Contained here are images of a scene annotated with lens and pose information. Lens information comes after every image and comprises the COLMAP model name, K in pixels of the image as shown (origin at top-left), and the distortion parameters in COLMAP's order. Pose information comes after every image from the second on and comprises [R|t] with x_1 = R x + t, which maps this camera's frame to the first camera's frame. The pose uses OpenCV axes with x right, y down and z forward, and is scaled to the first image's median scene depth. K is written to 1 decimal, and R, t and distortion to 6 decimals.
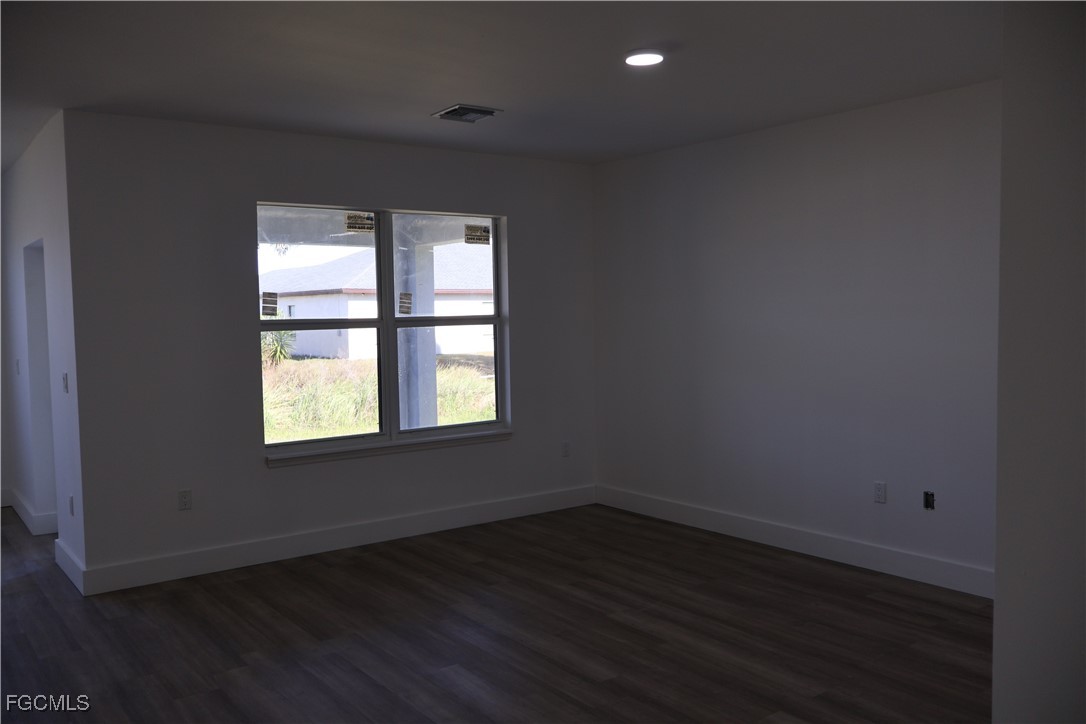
lens RADIAL K [[898.0, 0, 543.9], [0, 898.0, 358.8], [0, 0, 1]] dist [-0.004322, -0.000026]
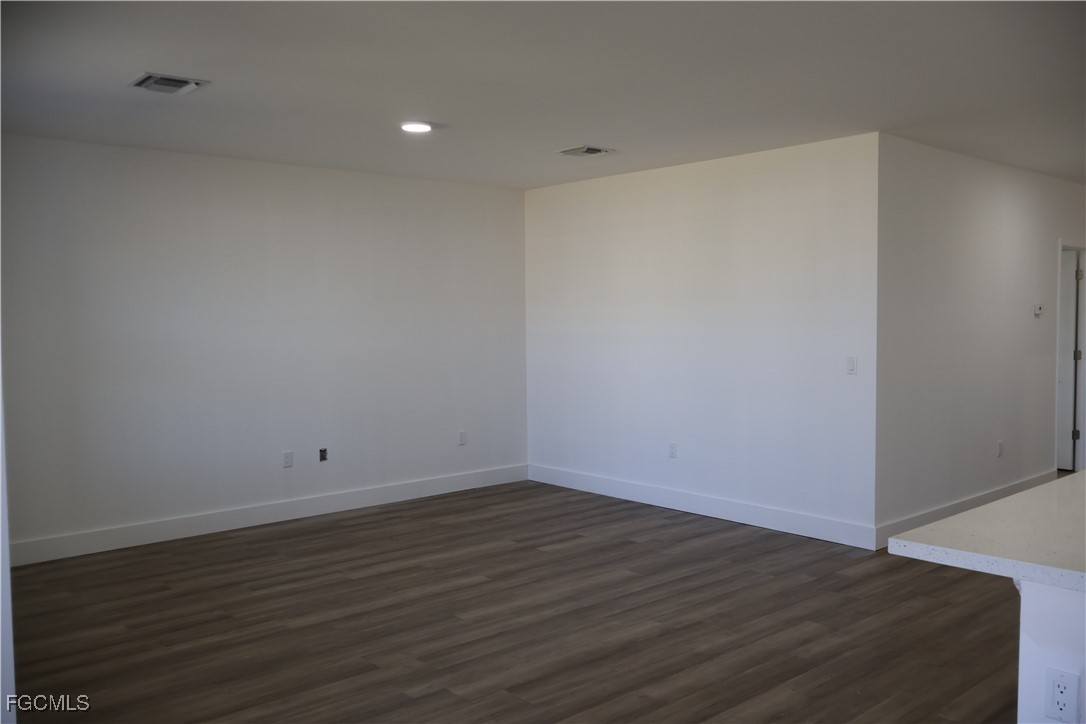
lens RADIAL K [[898.0, 0, 540.6], [0, 898.0, 365.2], [0, 0, 1]] dist [-0.004322, -0.000026]
pose [[-0.061782, -0.039480, 0.997309, -0.967956], [0.064572, 0.996966, 0.043467, -0.020357], [-0.995999, 0.067084, -0.059045, 0.722377]]
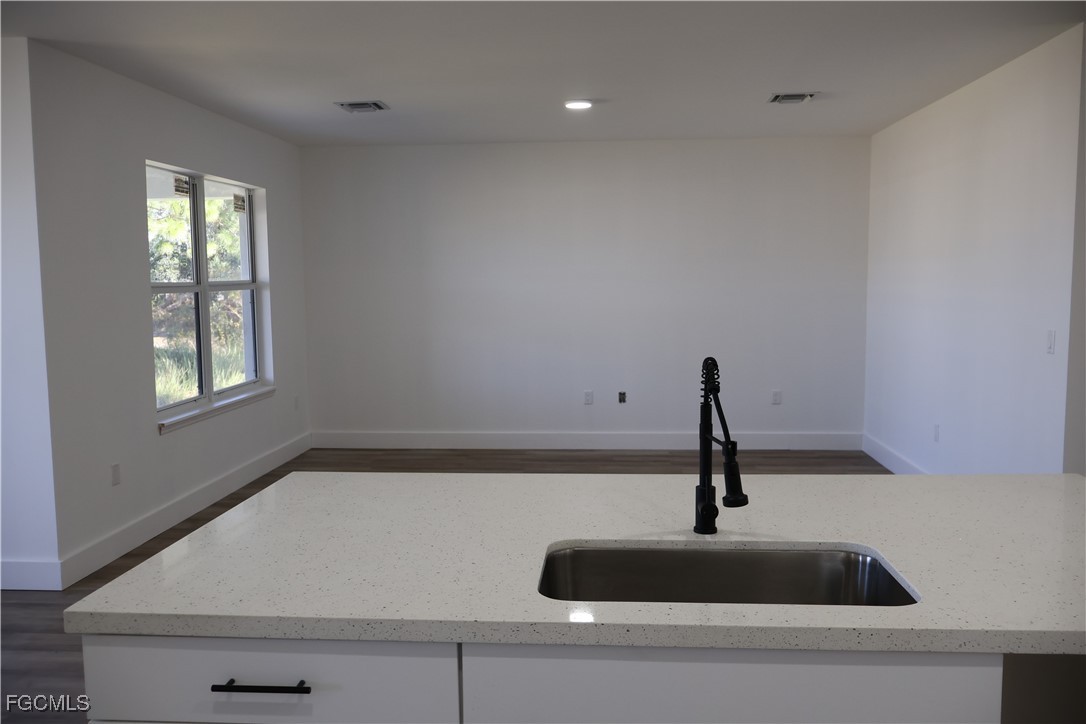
lens RADIAL K [[898.0, 0, 545.8], [0, 898.0, 361.2], [0, 0, 1]] dist [-0.004322, -0.000026]
pose [[0.668430, -0.061862, 0.741198, -0.817261], [0.040421, 0.998084, 0.046850, 0.014390], [-0.742676, -0.001357, 0.669650, 0.038298]]
